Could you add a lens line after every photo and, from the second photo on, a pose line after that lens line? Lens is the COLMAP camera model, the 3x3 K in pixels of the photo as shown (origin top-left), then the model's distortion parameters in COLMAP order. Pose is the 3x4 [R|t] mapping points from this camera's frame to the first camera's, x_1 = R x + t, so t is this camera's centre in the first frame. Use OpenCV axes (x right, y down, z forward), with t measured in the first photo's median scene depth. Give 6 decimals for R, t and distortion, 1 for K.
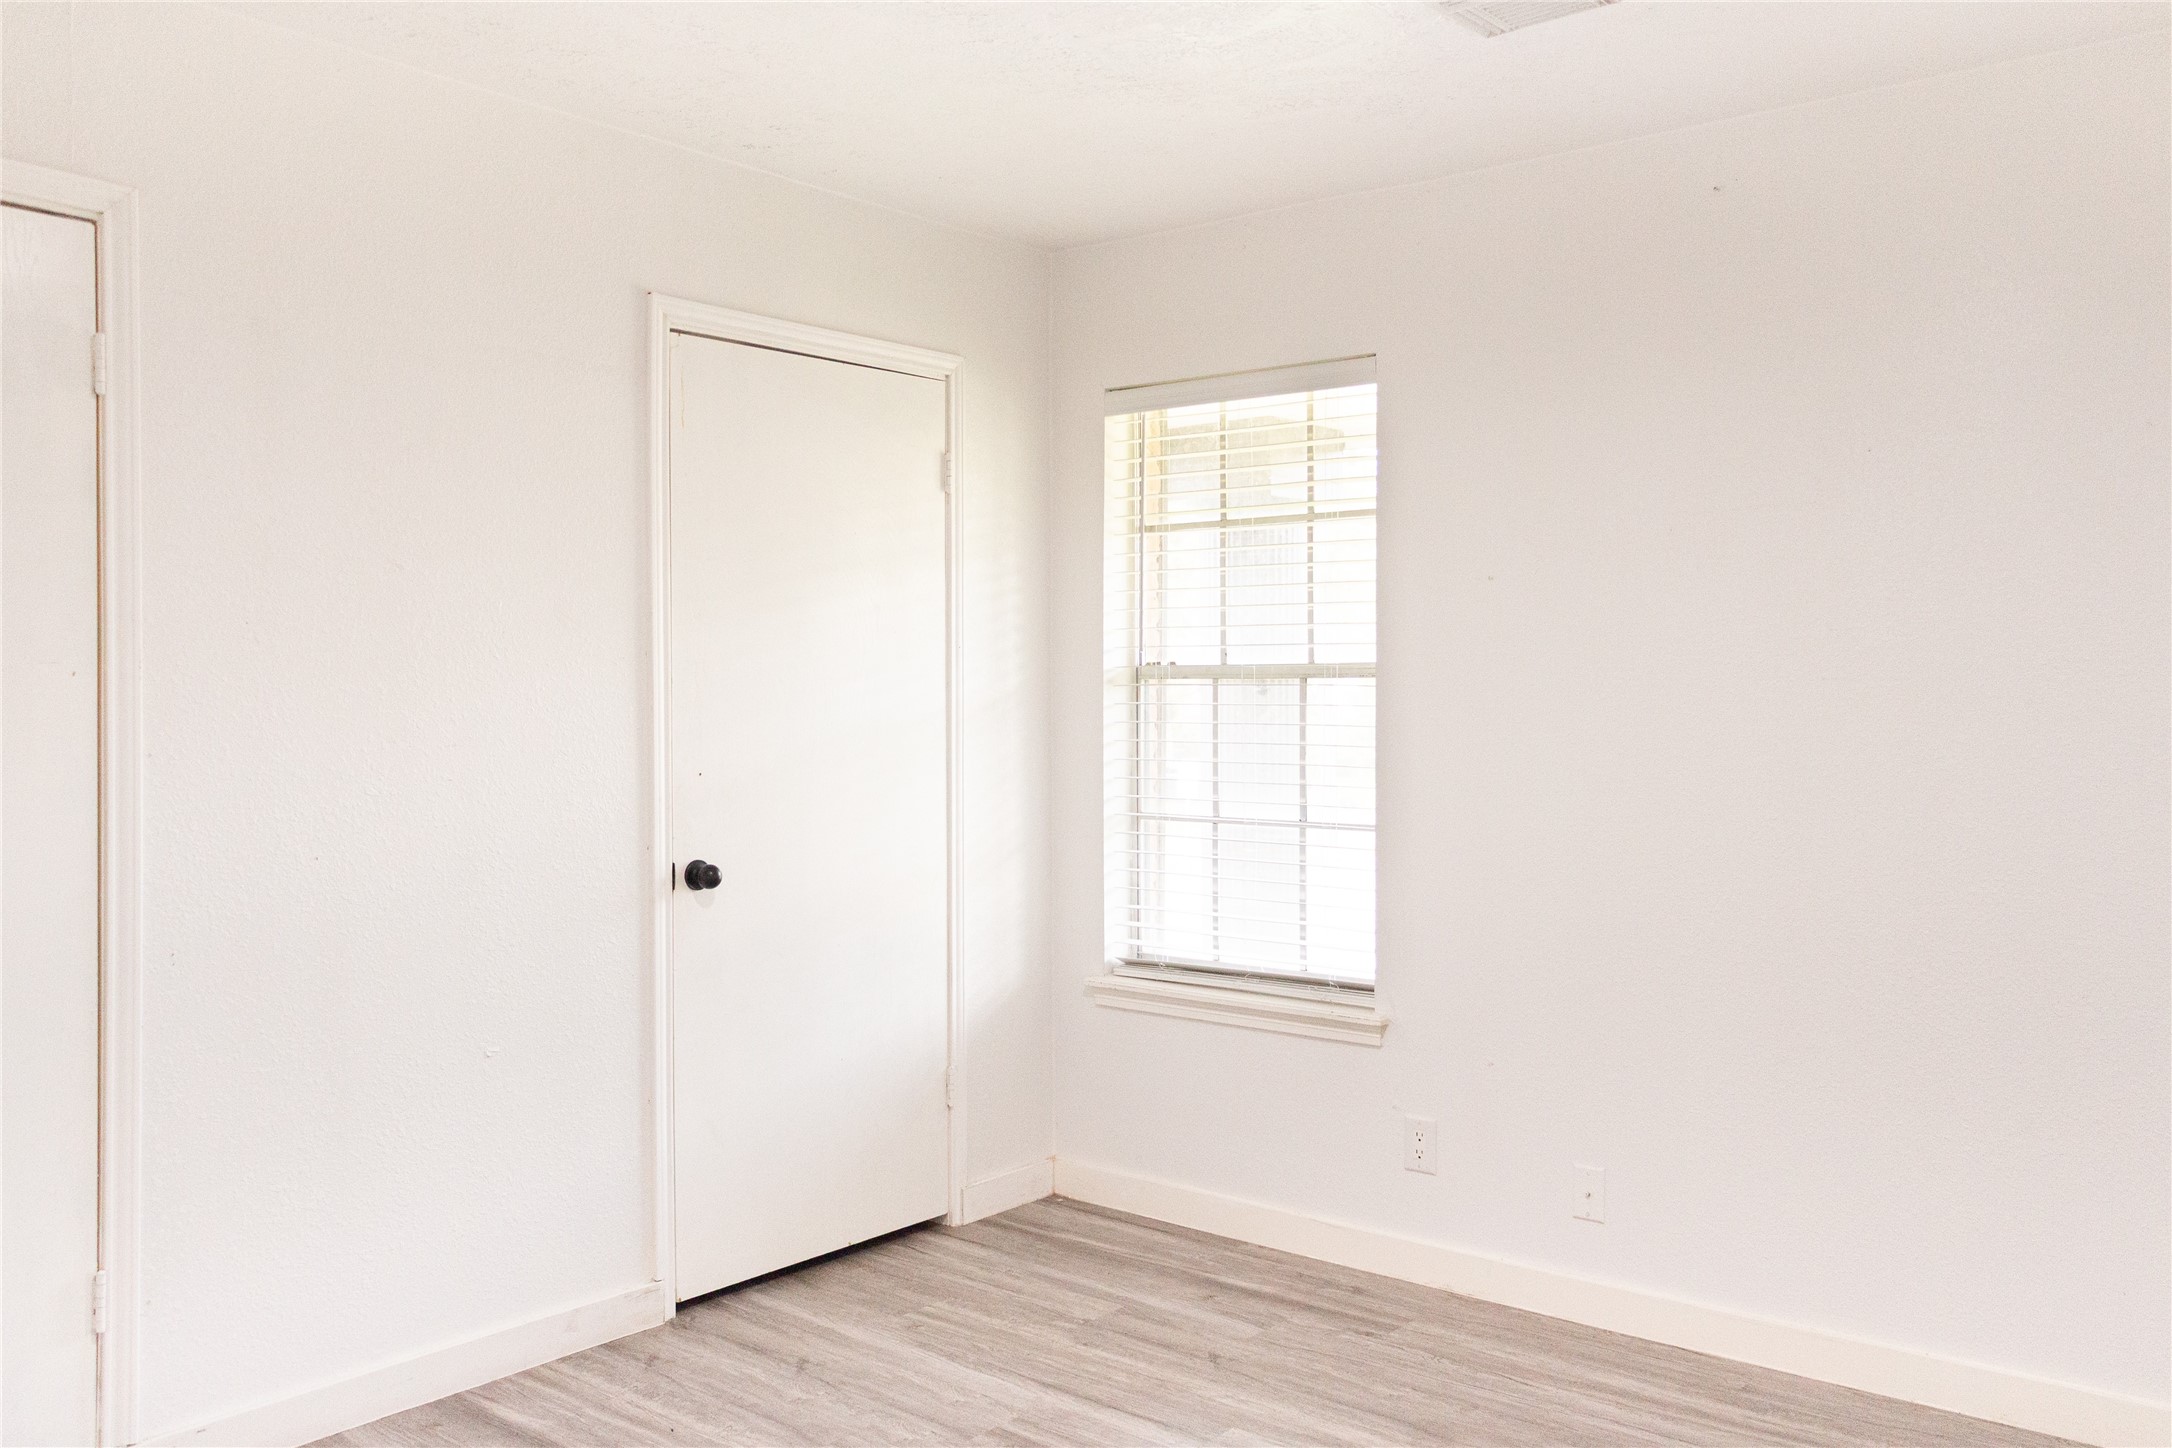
lens RADIAL K [[1817.1, 0, 1077.5], [0, 1817.1, 729.5], [0, 0, 1]] dist [0.011341, -0.000821]
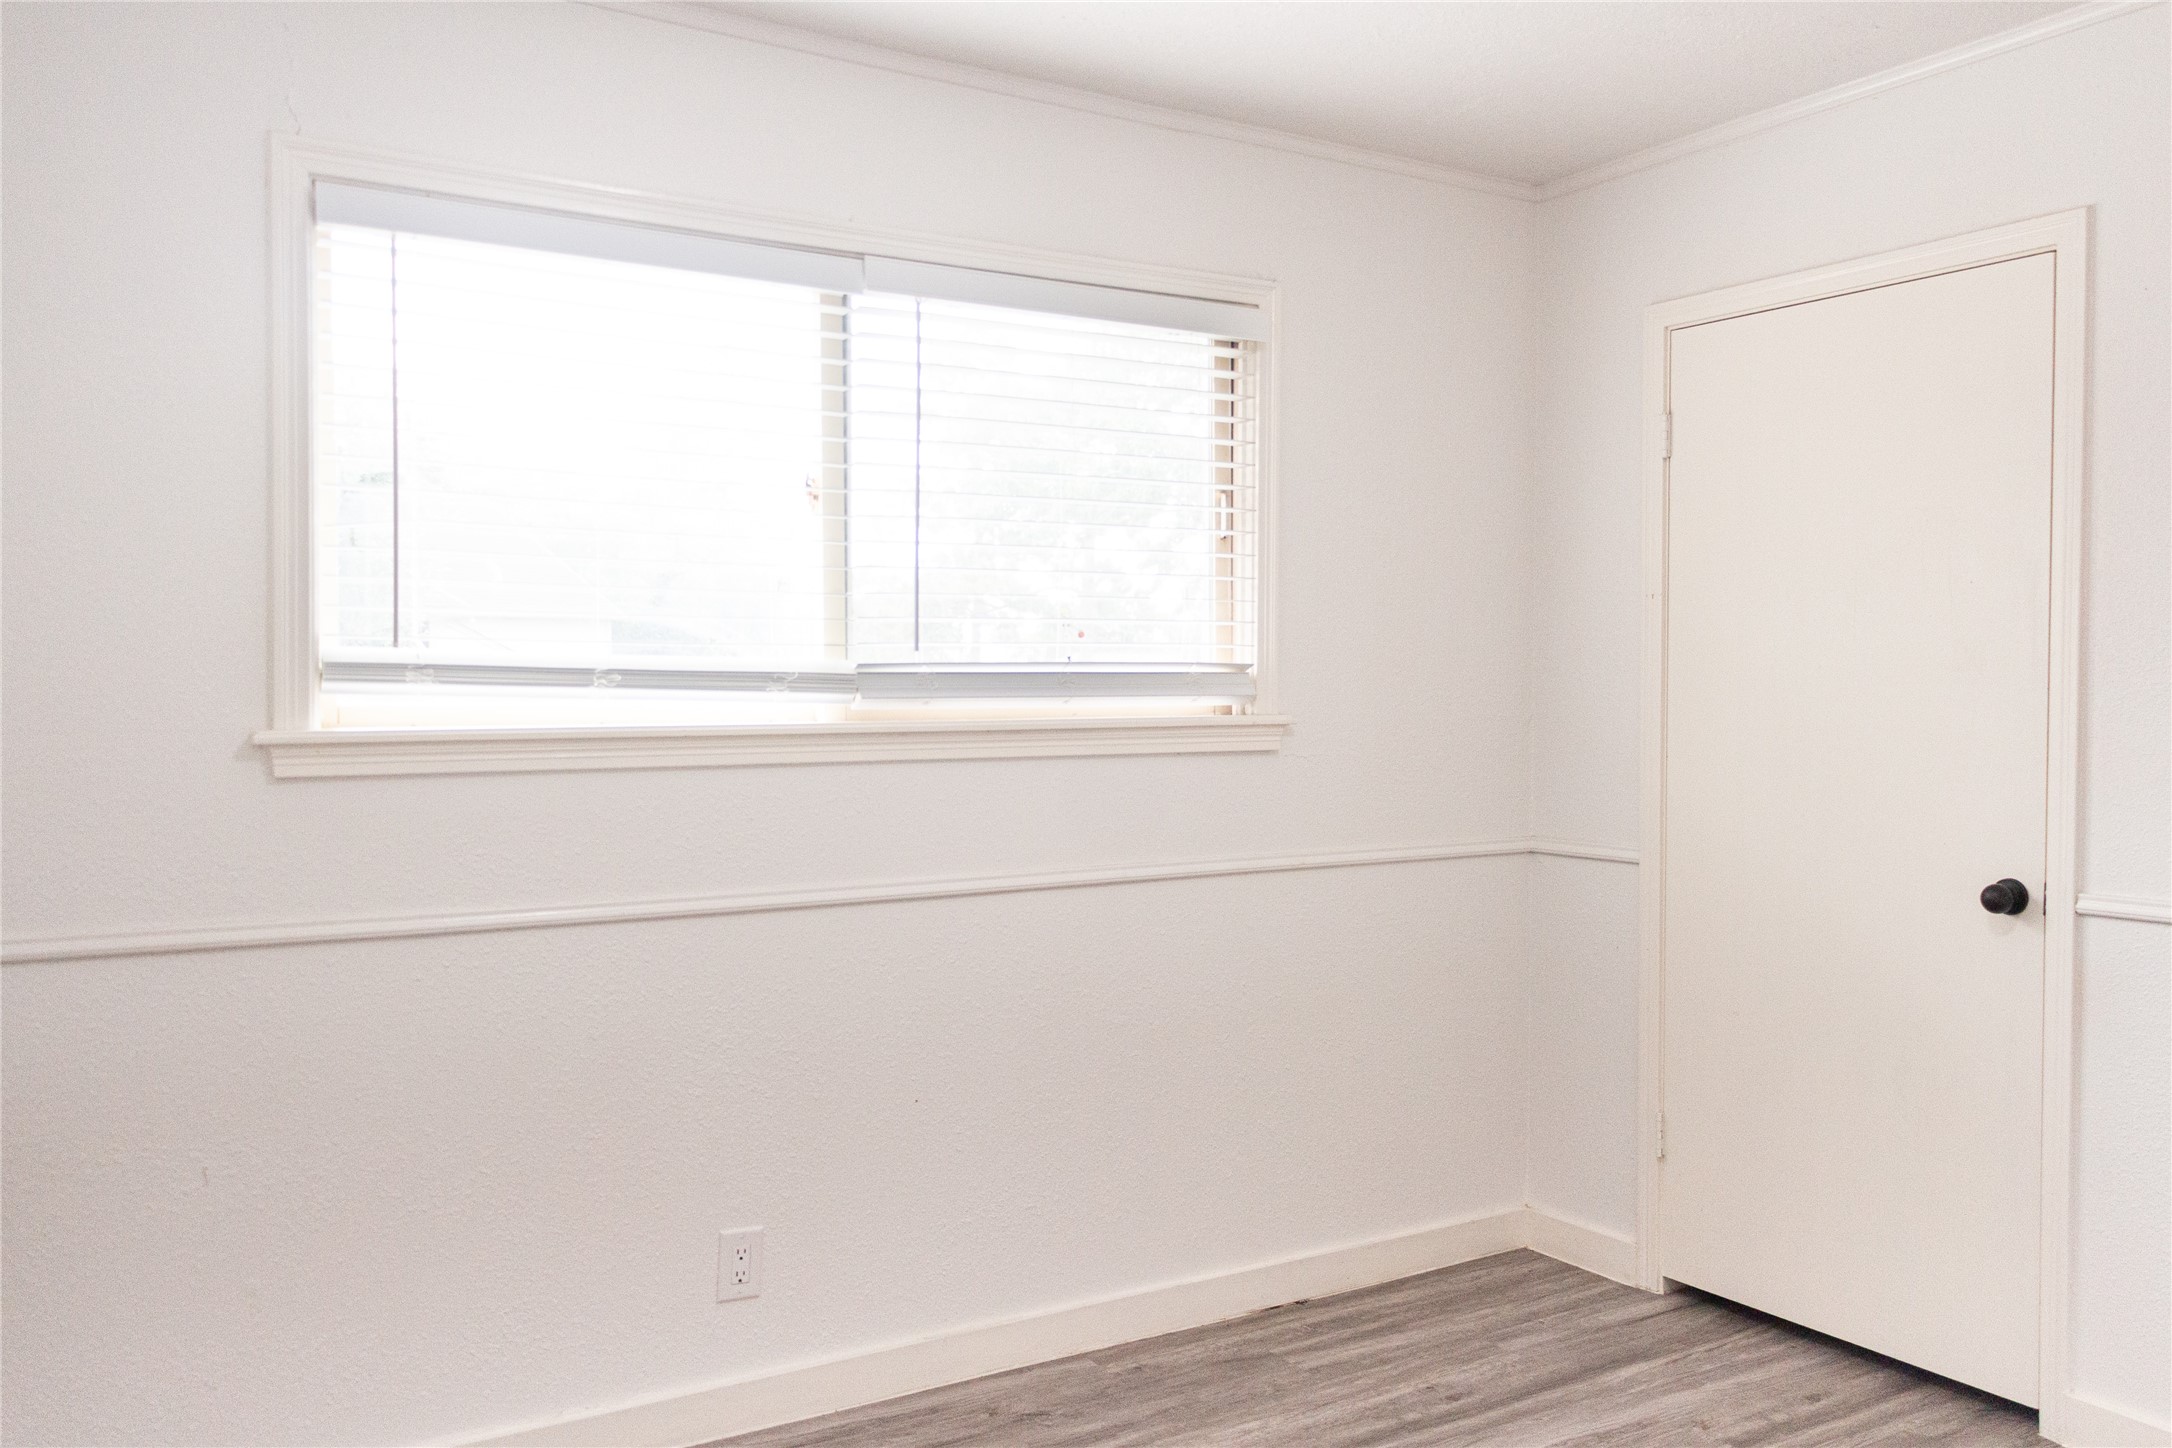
lens RADIAL K [[1817.1, 0, 1100.3], [0, 1817.1, 705.8], [0, 0, 1]] dist [0.011341, -0.000821]
pose [[-0.296769, 0.012535, -0.954867, 0.827010], [-0.019596, 0.999623, 0.019212, -0.017780], [0.954748, 0.024414, -0.296411, 0.986237]]
